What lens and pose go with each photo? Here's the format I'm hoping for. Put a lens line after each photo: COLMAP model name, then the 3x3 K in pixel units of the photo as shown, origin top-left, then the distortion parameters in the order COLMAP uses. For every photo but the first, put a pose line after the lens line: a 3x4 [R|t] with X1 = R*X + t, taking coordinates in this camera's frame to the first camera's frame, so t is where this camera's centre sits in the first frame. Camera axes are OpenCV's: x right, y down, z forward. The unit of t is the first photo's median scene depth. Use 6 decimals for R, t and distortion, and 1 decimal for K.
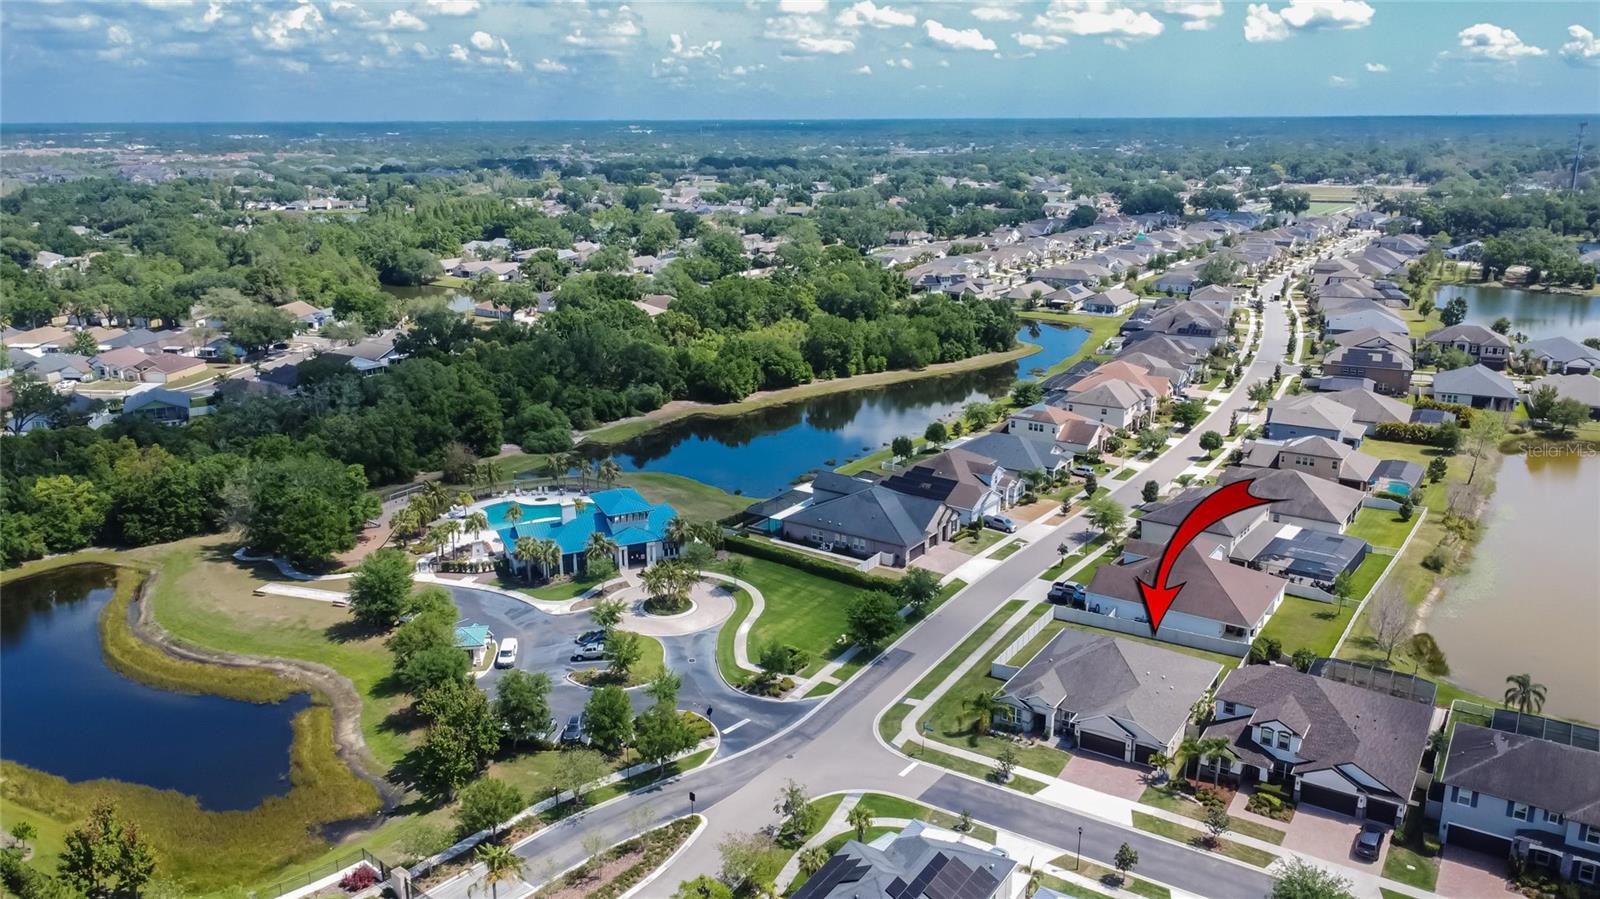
lens RADIAL K [[1182.4, 0, 804.5], [0, 1182.4, 449.1], [0, 0, 1]] dist [0.013762, 0.005950]
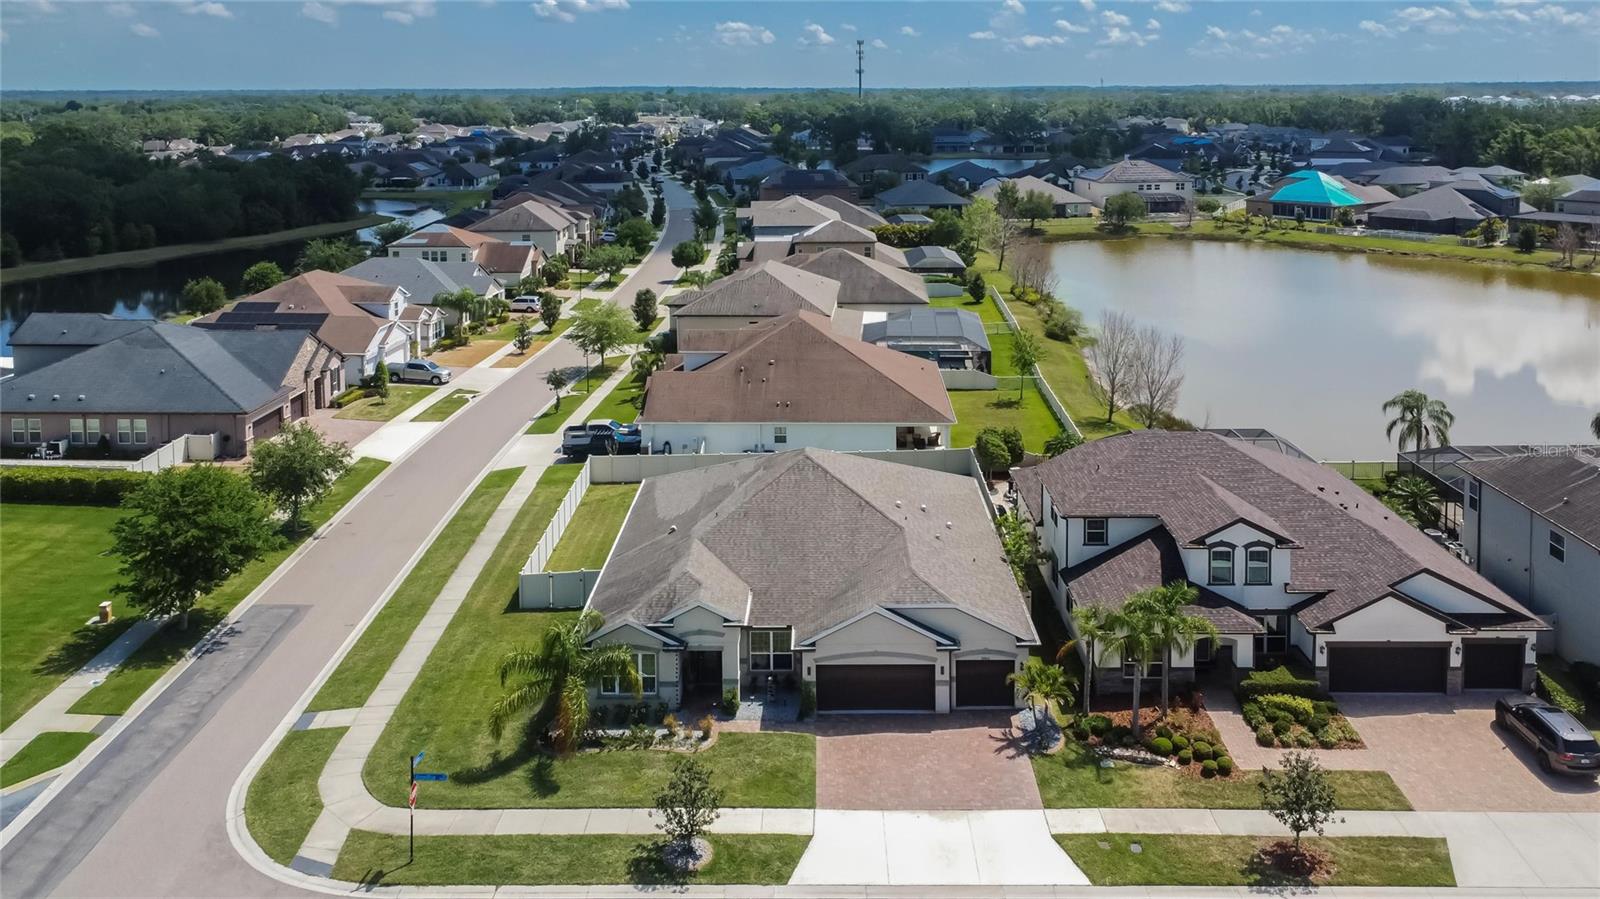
lens RADIAL K [[1238.6, 0, 804.9], [0, 1238.6, 252.7], [0, 0, 1]] dist [0.011662, -0.003292]
pose [[0.845581, -0.067957, 0.529505, 0.015158], [0.144179, 0.984077, -0.103947, 0.095960], [-0.514010, 0.164239, 0.841914, 0.418656]]
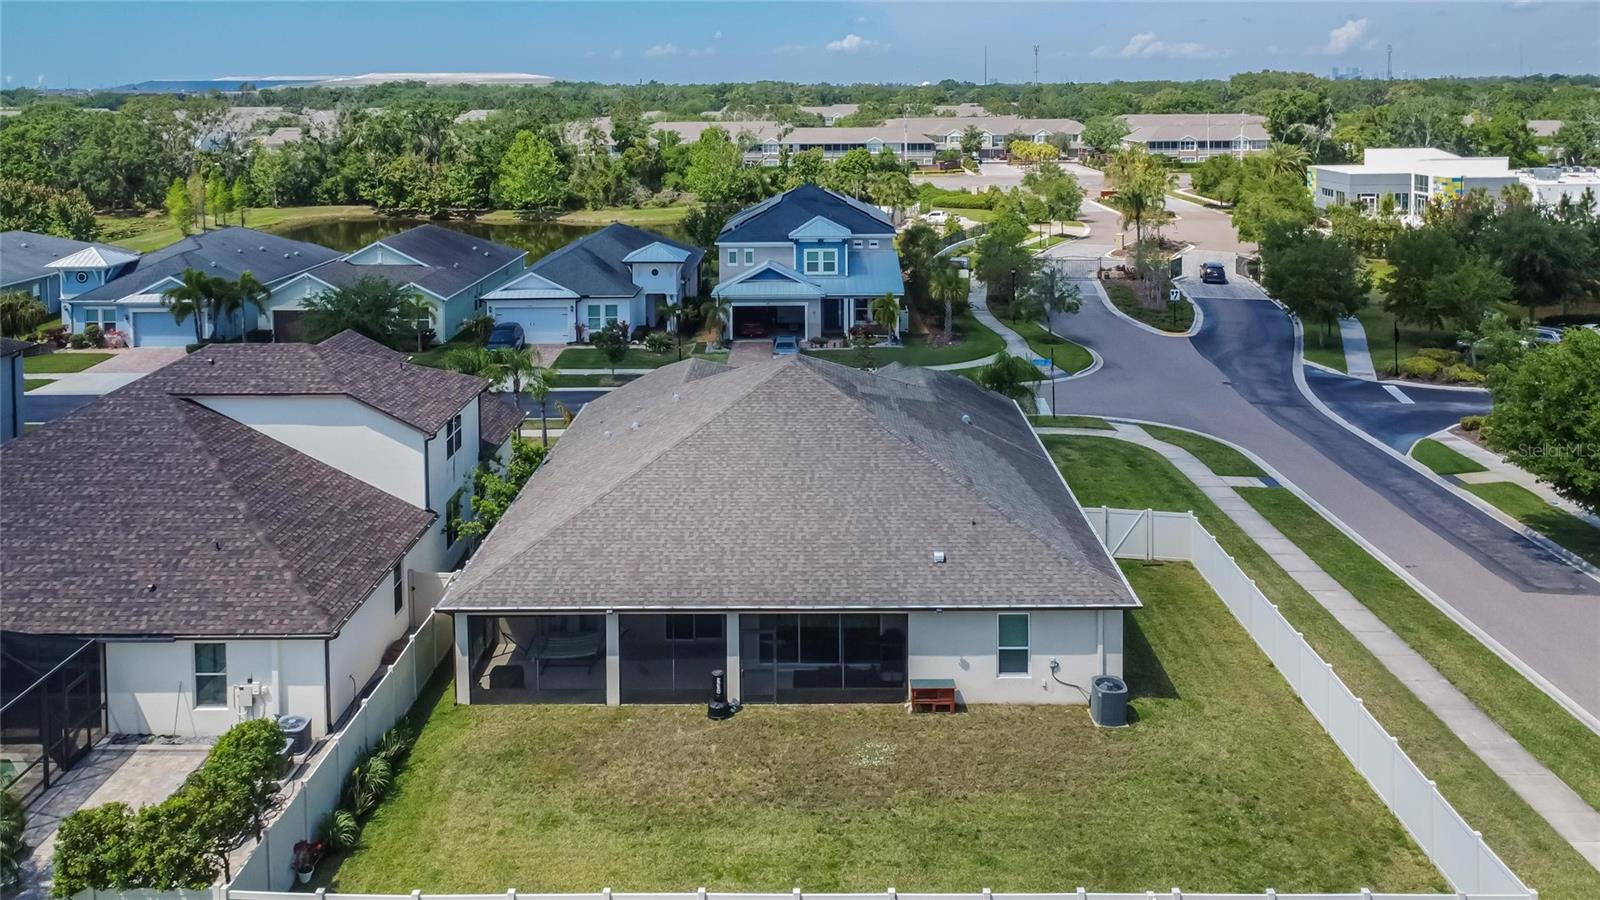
lens RADIAL K [[1244.2, 0, 799.6], [0, 1244.2, 204.5], [0, 0, 1]] dist [0.011819, -0.002282]
pose [[-0.846825, 0.063944, -0.528014, 0.303571], [-0.131632, 0.936667, 0.324543, 0.011661], [0.515326, 0.344334, -0.784776, 0.872380]]
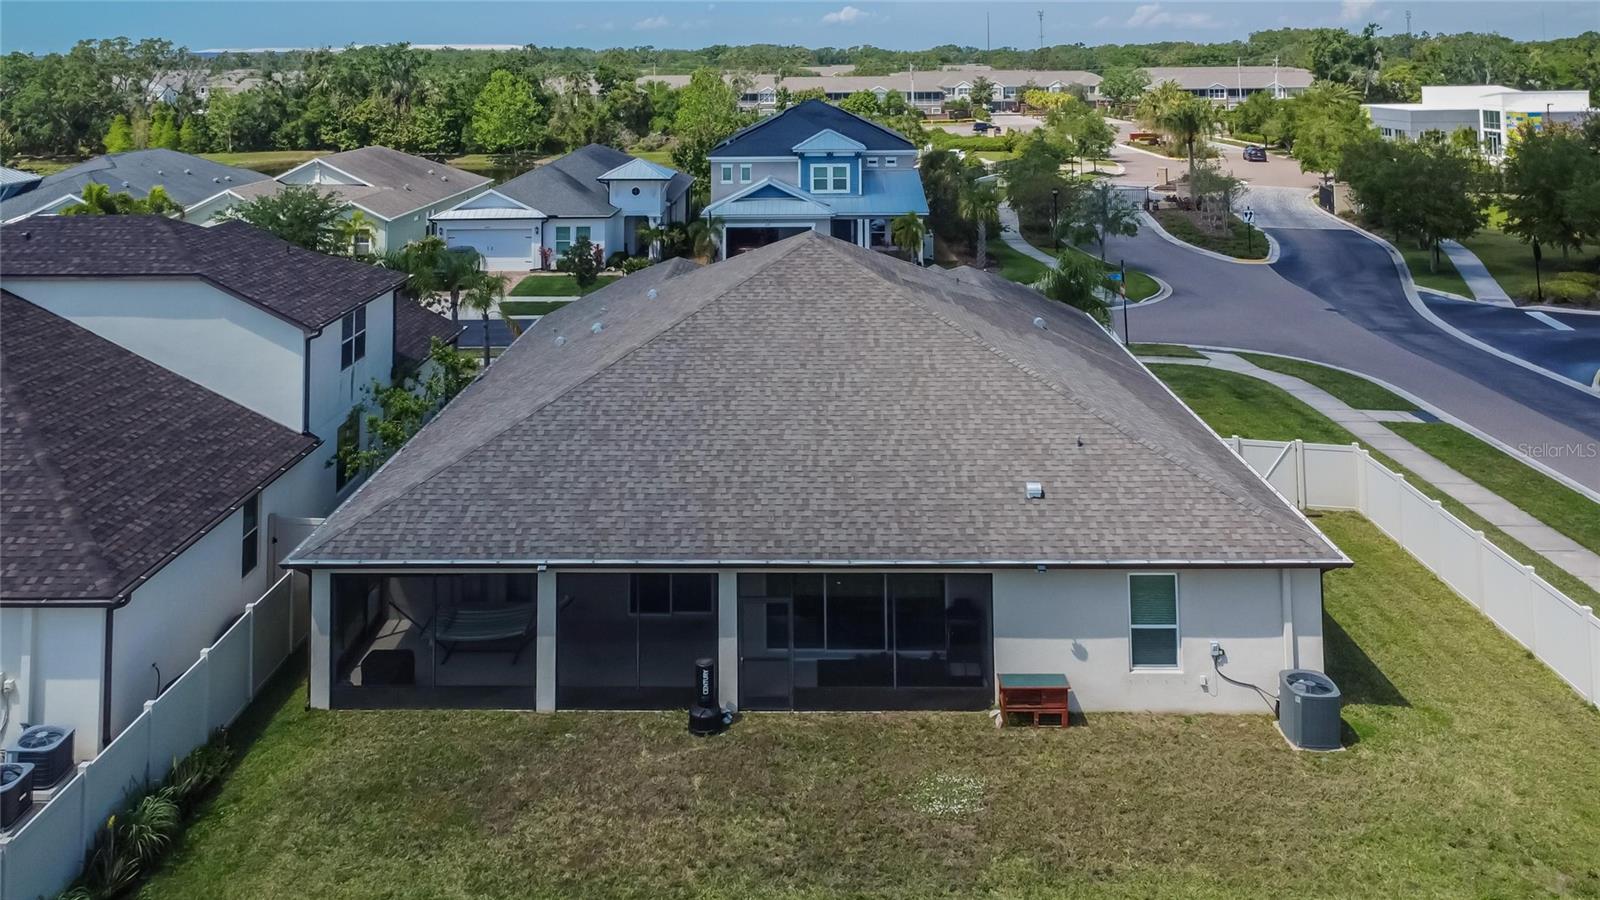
lens RADIAL K [[1280.0, 0, 777.8], [0, 1280.0, 132.4], [0, 0, 1]] dist [0.008801, -0.001319]
pose [[-0.853667, 0.044666, -0.518901, 0.277766], [-0.127382, 0.948151, 0.291177, 0.051143], [0.505002, 0.314667, -0.803715, 0.833618]]
